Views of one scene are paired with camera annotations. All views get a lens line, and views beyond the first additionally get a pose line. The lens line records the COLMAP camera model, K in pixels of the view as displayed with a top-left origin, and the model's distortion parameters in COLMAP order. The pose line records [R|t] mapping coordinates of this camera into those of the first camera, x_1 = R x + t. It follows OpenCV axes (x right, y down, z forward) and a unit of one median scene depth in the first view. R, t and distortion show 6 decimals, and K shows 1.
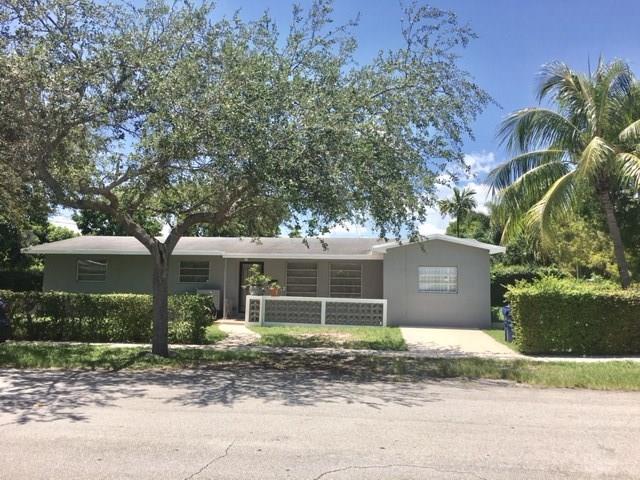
lens RADIAL K [[552.2, 0, 319.8], [0, 552.2, 241.9], [0, 0, 1]] dist [0.078980, -0.108420]
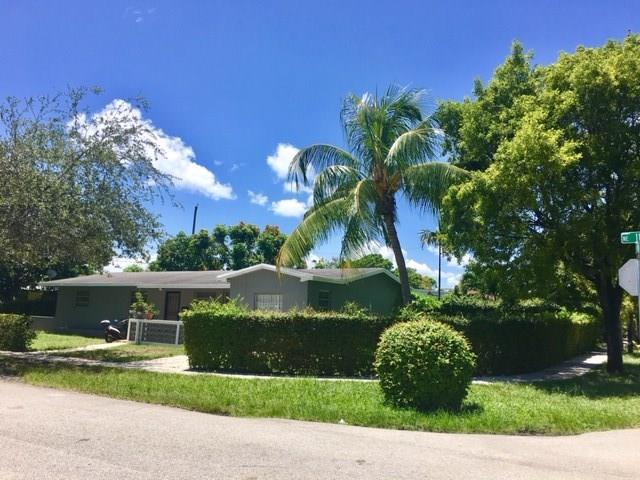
lens RADIAL K [[552.2, 0, 319.8], [0, 552.2, 241.9], [0, 0, 1]] dist [0.078980, -0.108420]
pose [[0.906737, -0.042372, -0.419563, 0.772963], [0.014988, 0.997549, -0.068352, 0.018649], [0.421431, 0.055689, 0.905149, 0.059034]]
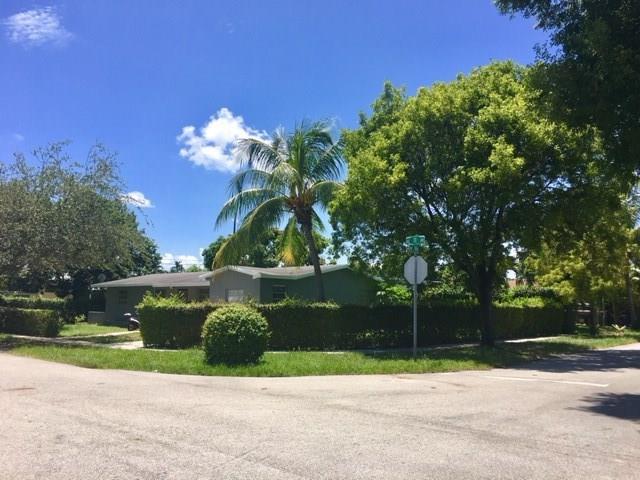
lens RADIAL K [[552.2, 0, 319.8], [0, 552.2, 241.9], [0, 0, 1]] dist [0.078980, -0.108420]
pose [[0.808756, -0.077318, -0.583040, 1.218063], [0.051452, 0.996822, -0.060819, 0.022260], [0.585890, 0.019189, 0.810164, 0.017313]]
